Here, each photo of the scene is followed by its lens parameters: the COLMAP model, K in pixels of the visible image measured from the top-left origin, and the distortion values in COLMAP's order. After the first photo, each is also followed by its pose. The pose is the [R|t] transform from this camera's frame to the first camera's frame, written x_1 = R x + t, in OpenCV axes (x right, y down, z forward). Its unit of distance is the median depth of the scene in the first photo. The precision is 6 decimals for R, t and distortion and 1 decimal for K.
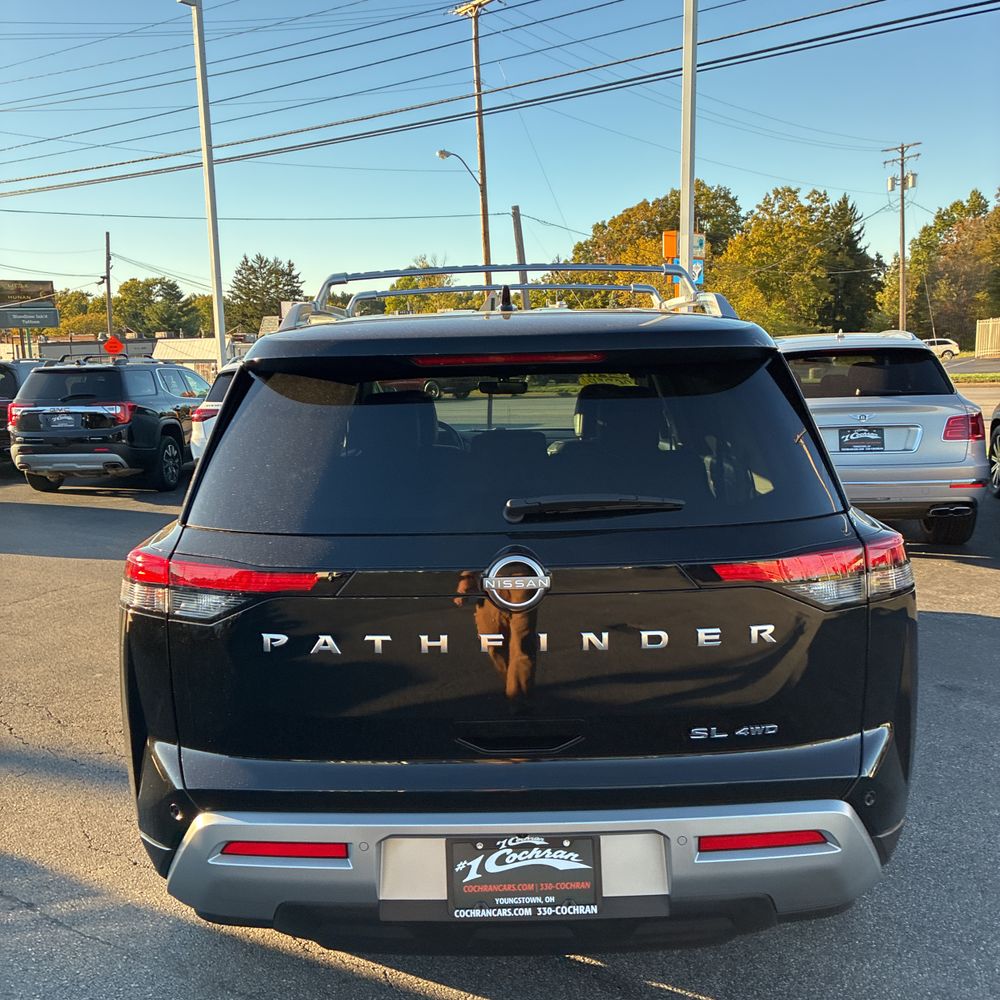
lens RADIAL K [[1028.1, 0, 493.7], [0, 1028.1, 503.2], [0, 0, 1]] dist [0.024131, 0.000000]
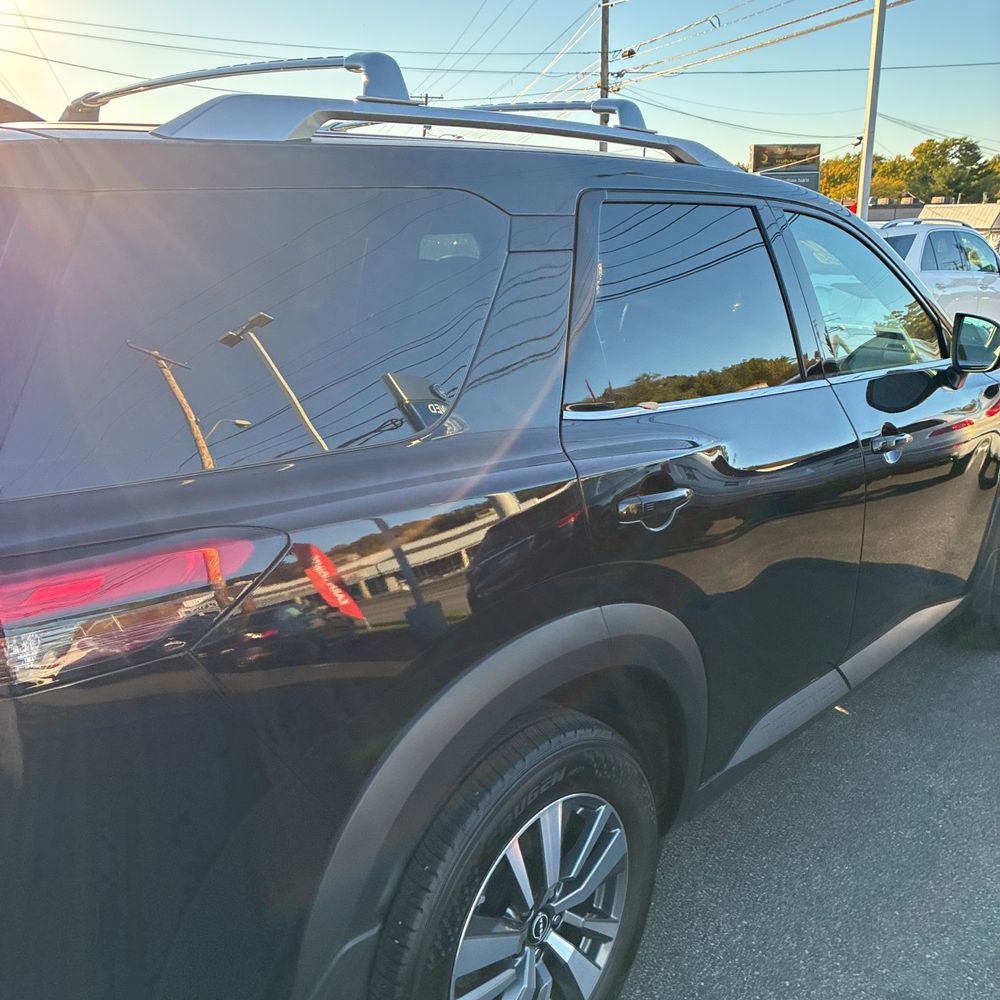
lens RADIAL K [[1028.1, 0, 505.5], [0, 1028.1, 491.2], [0, 0, 1]] dist [0.024131, 0.000000]
pose [[0.751885, 0.192374, -0.630604, 0.968171], [-0.120607, 0.980477, 0.155304, -0.110655], [0.648169, -0.040715, 0.760407, 0.774422]]
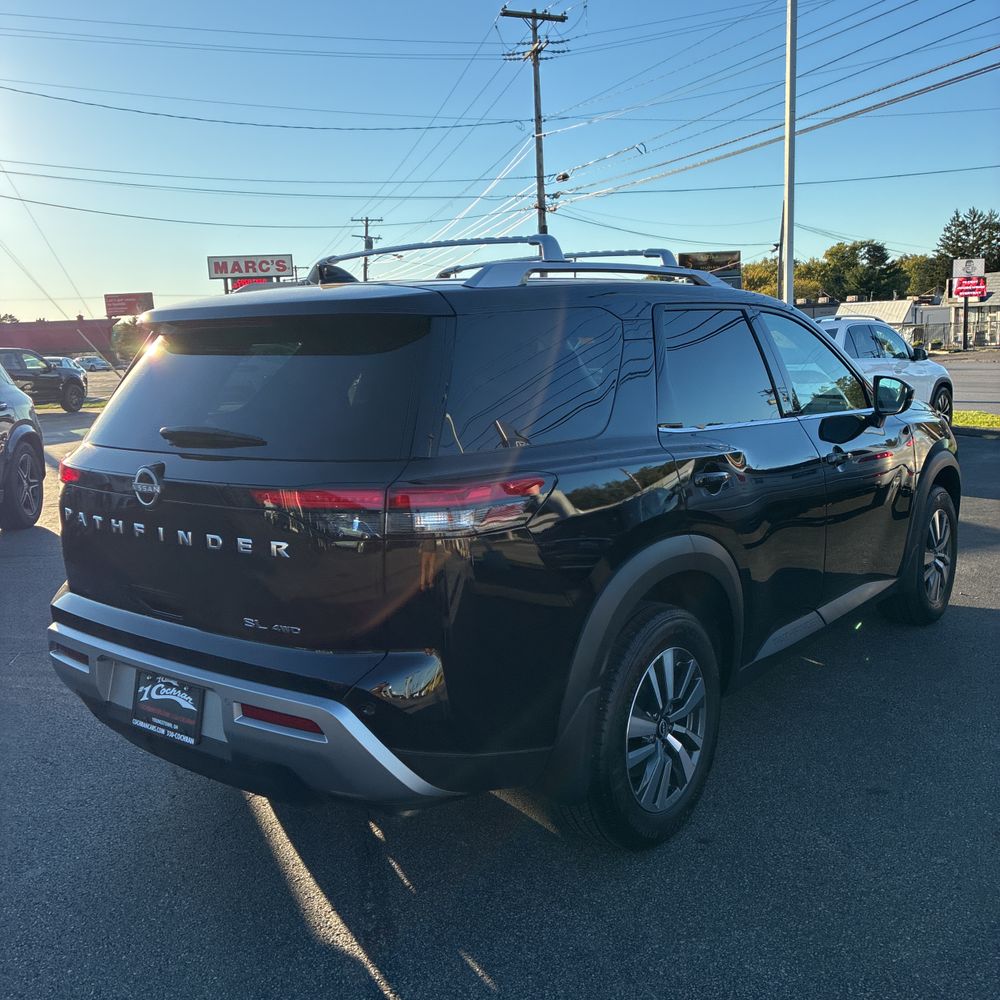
lens RADIAL K [[1028.1, 0, 494.9], [0, 1028.1, 496.0], [0, 0, 1]] dist [0.024131, 0.000000]
pose [[0.786896, 0.095527, -0.609647, 1.168351], [-0.079096, 0.995410, 0.053881, -0.020615], [0.611995, 0.005822, 0.790840, 0.188978]]
